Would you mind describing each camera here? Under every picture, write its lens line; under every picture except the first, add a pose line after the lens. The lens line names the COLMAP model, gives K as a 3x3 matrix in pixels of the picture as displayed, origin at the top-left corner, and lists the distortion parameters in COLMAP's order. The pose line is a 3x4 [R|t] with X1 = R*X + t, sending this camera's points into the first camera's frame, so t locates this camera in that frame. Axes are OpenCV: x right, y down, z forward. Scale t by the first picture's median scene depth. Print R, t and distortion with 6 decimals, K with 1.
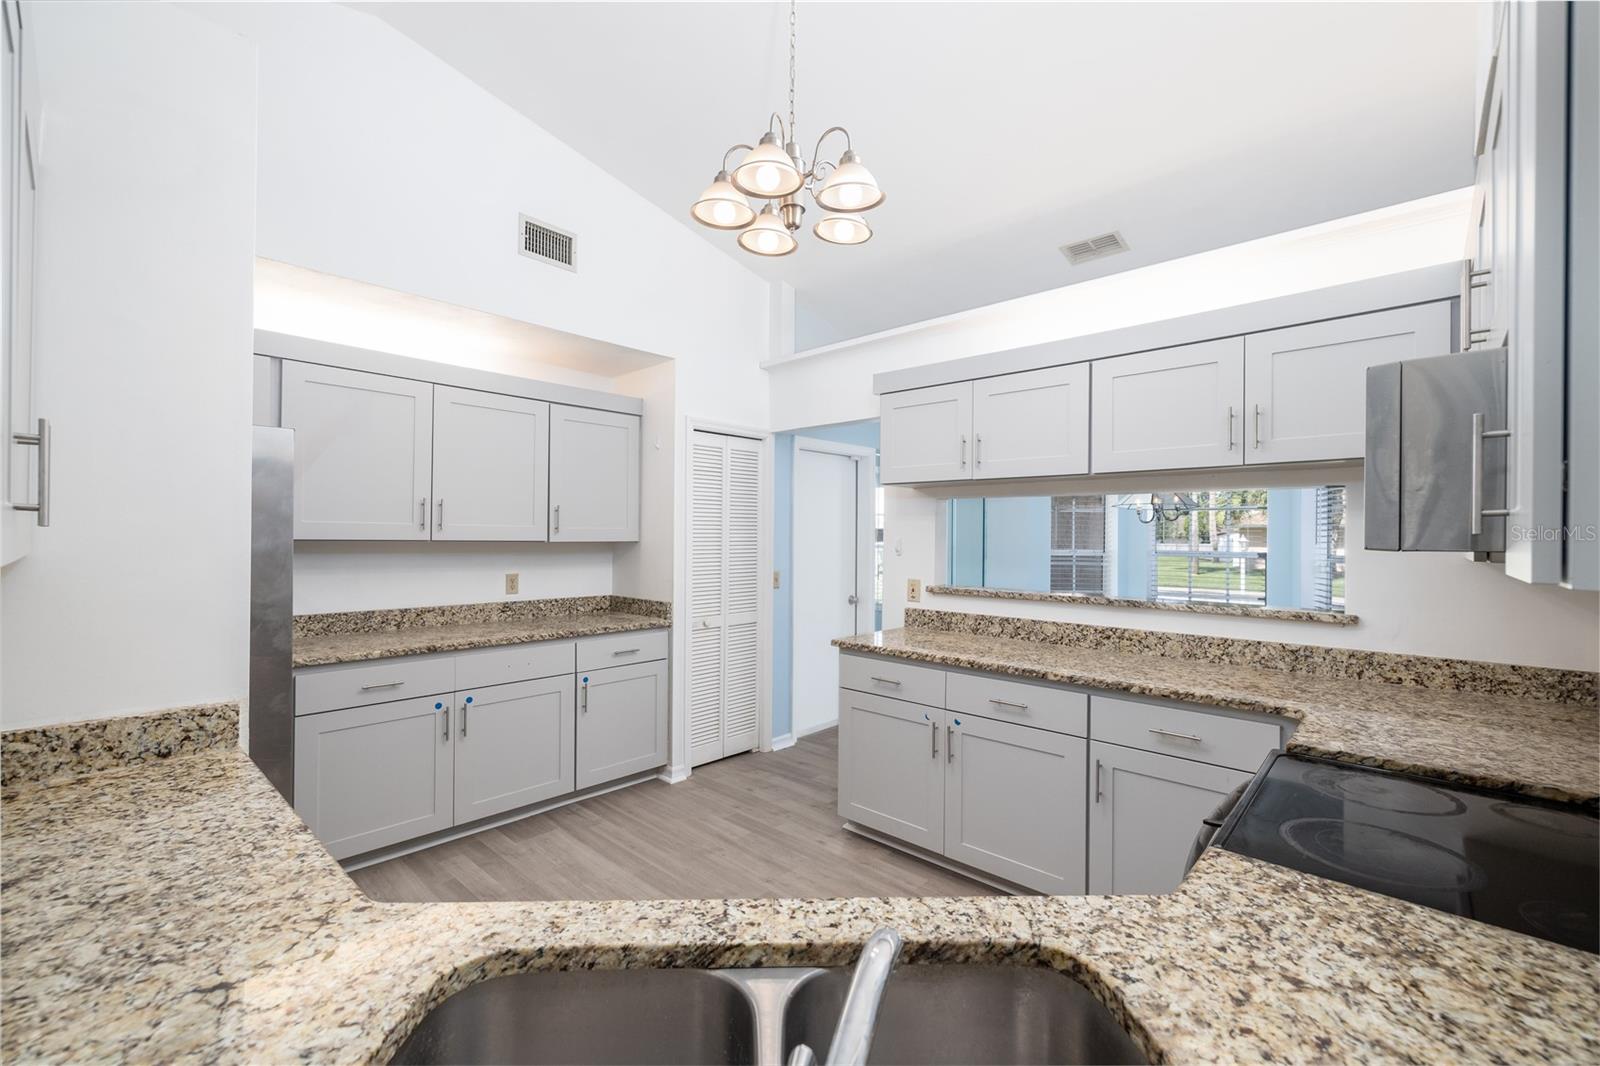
lens RADIAL K [[670.1, 0, 792.8], [0, 670.1, 533.4], [0, 0, 1]] dist [0.003093, 0.000632]
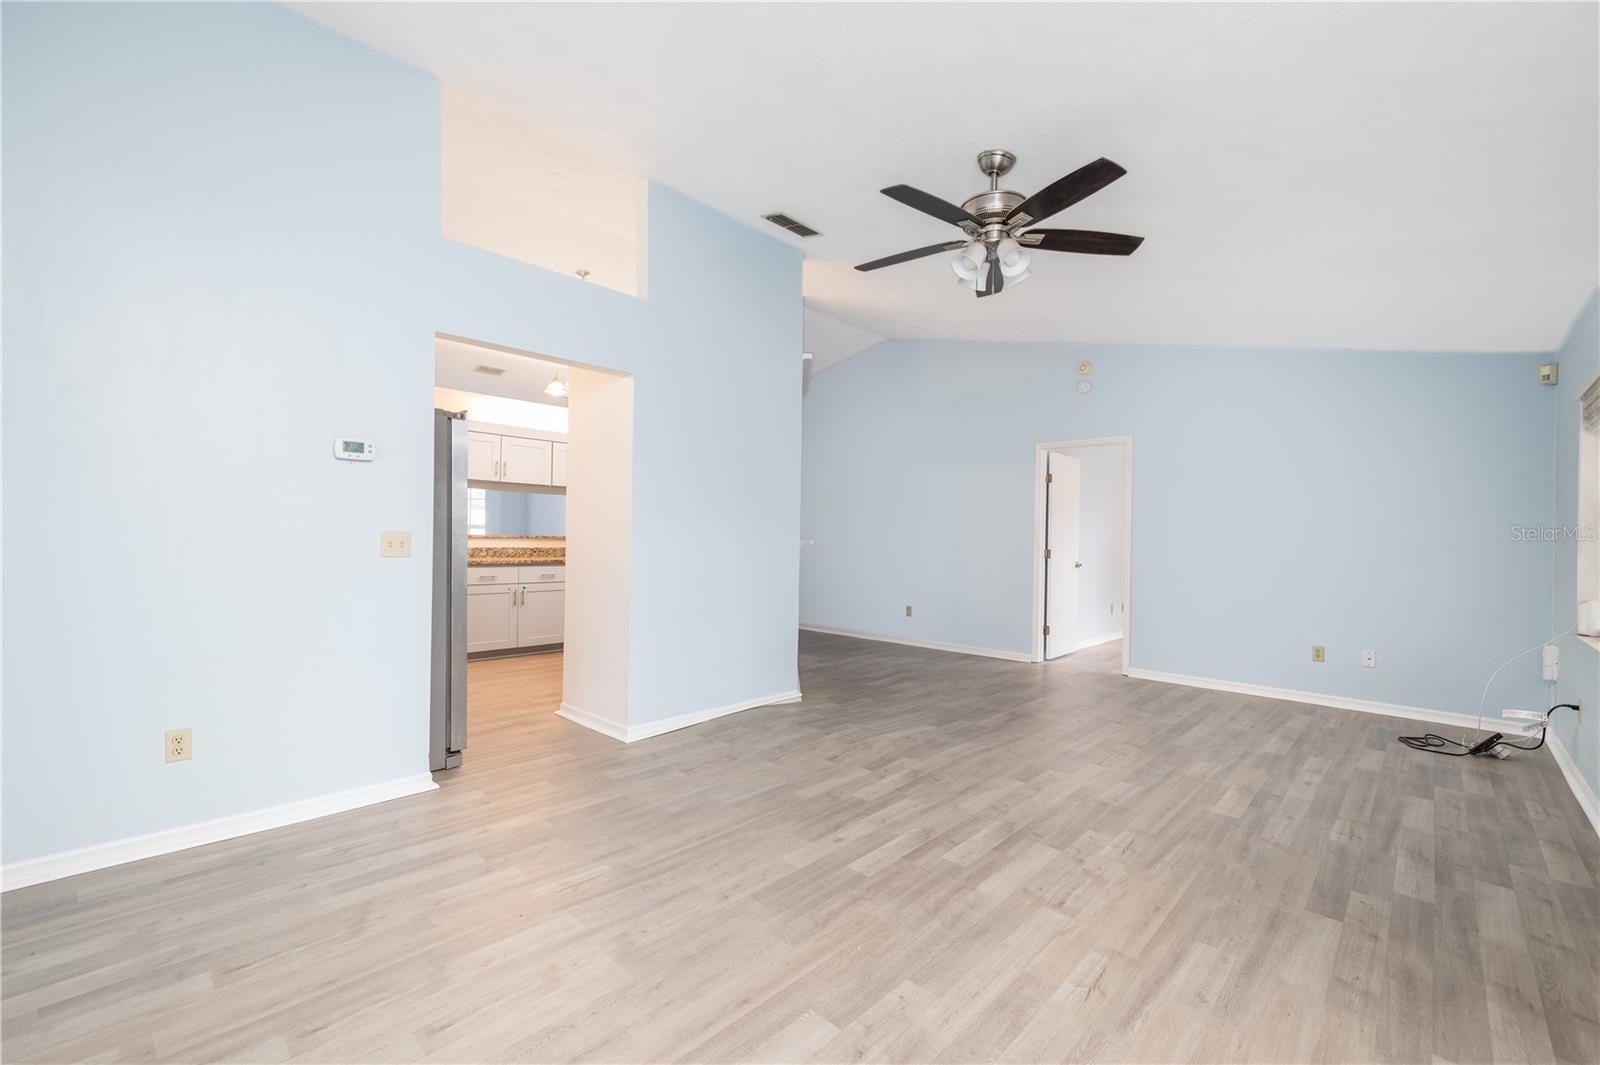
lens RADIAL K [[670.1, 0, 798.2], [0, 670.1, 534.1], [0, 0, 1]] dist [0.003093, 0.000632]
pose [[-0.003798, -0.003303, 0.999987, -1.718109], [-0.014244, 0.999893, 0.003249, 0.063002], [-0.999891, -0.014232, -0.003845, 0.057591]]
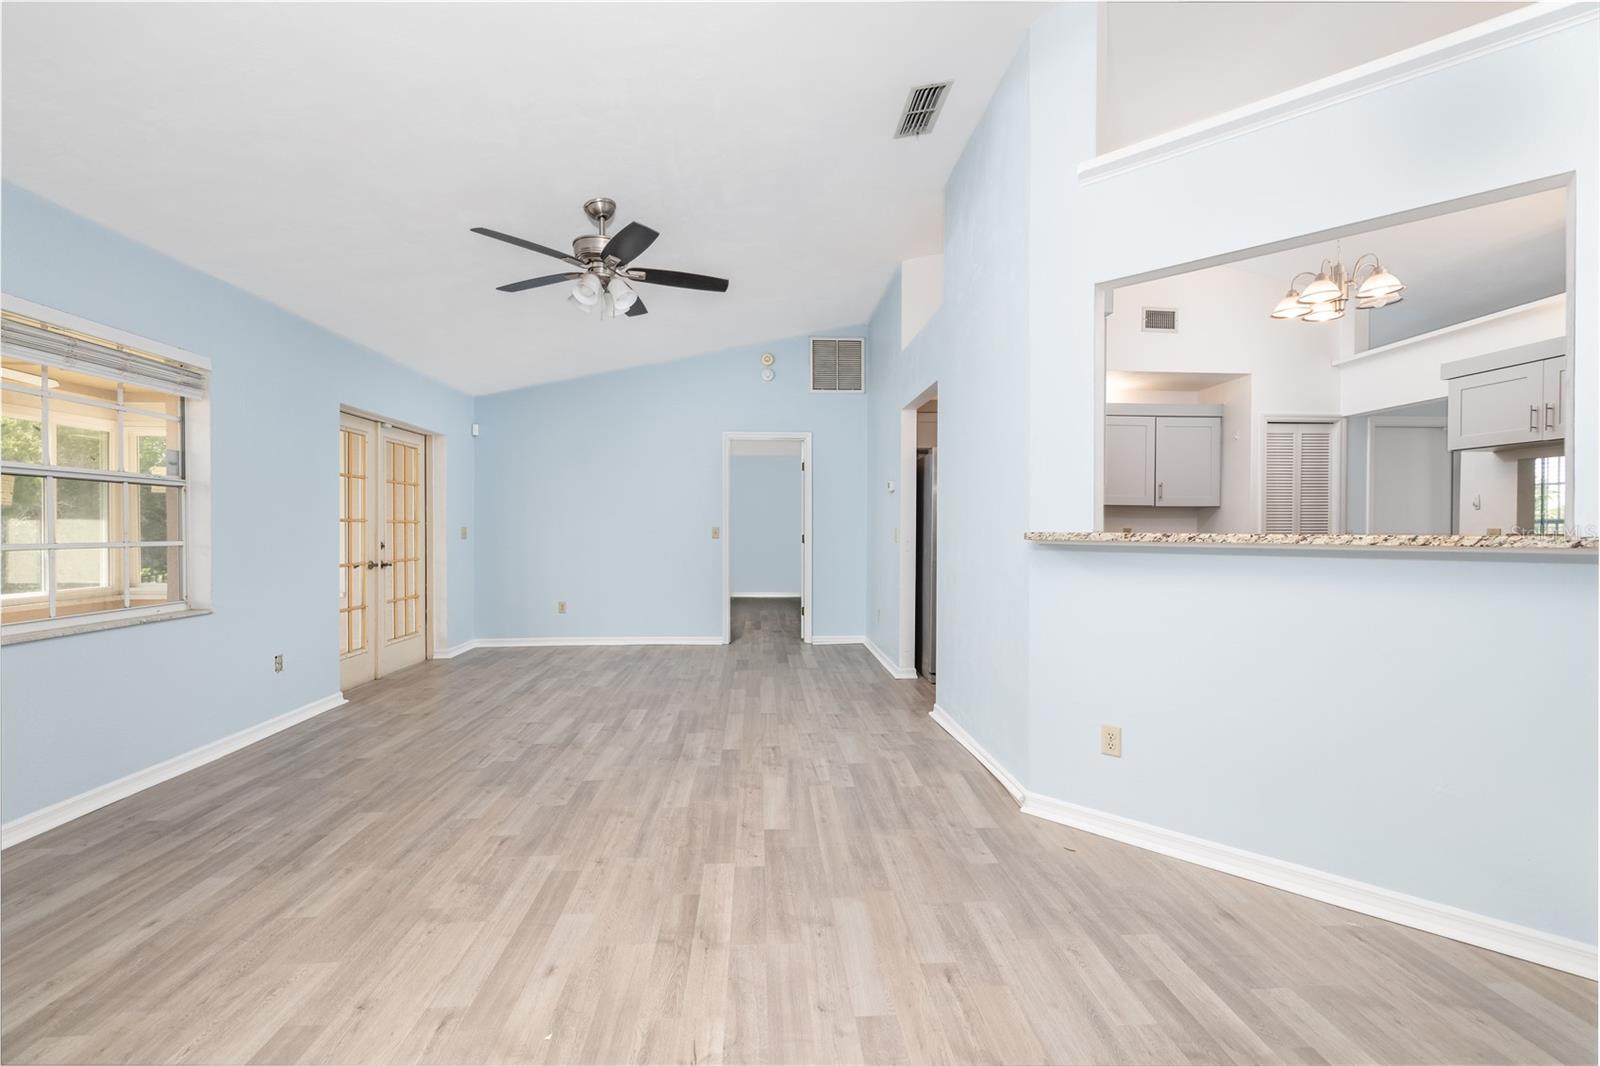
lens RADIAL K [[670.1, 0, 807.9], [0, 670.1, 535.3], [0, 0, 1]] dist [0.003093, 0.000632]
pose [[0.745479, 0.000670, -0.666529, 0.080147], [0.000469, 0.999999, 0.001529, 0.083418], [0.666529, -0.001453, 0.745478, -0.754714]]
